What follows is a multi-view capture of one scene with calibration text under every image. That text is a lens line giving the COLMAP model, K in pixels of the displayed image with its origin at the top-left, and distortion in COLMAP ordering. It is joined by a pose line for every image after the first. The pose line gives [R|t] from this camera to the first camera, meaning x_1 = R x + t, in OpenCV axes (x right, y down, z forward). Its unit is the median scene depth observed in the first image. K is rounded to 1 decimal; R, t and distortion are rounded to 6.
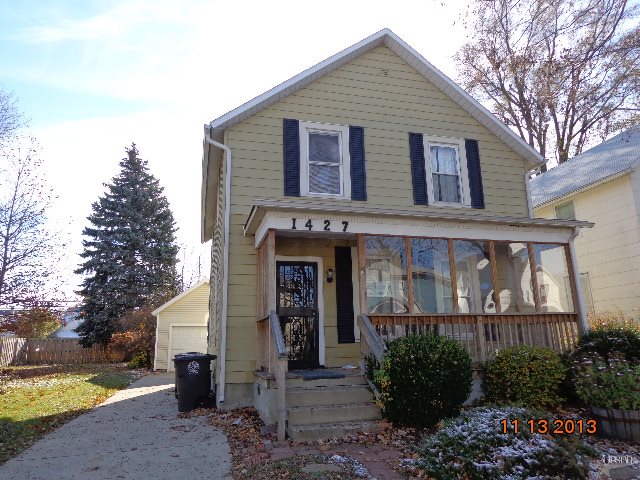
lens RADIAL K [[451.8, 0, 321.0], [0, 451.8, 239.7], [0, 0, 1]] dist [0.005088, 0.003600]
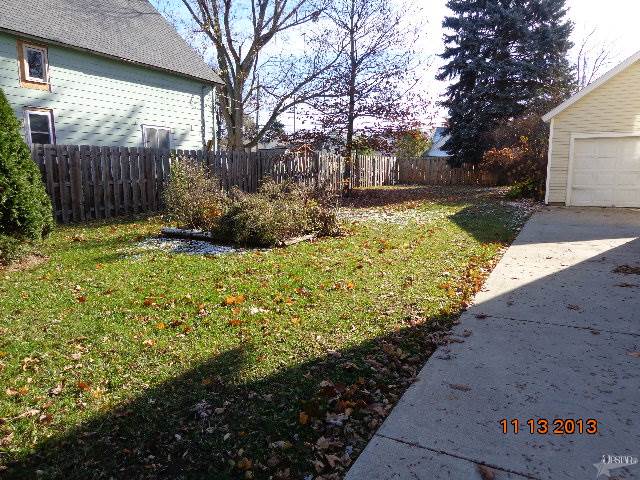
lens RADIAL K [[451.8, 0, 320.9], [0, 451.8, 239.1], [0, 0, 1]] dist [0.005088, 0.003600]
pose [[0.725111, 0.118254, -0.678402, -0.097054], [0.150900, 0.933916, 0.324083, 0.044952], [0.671895, -0.337367, 0.659349, 0.205307]]
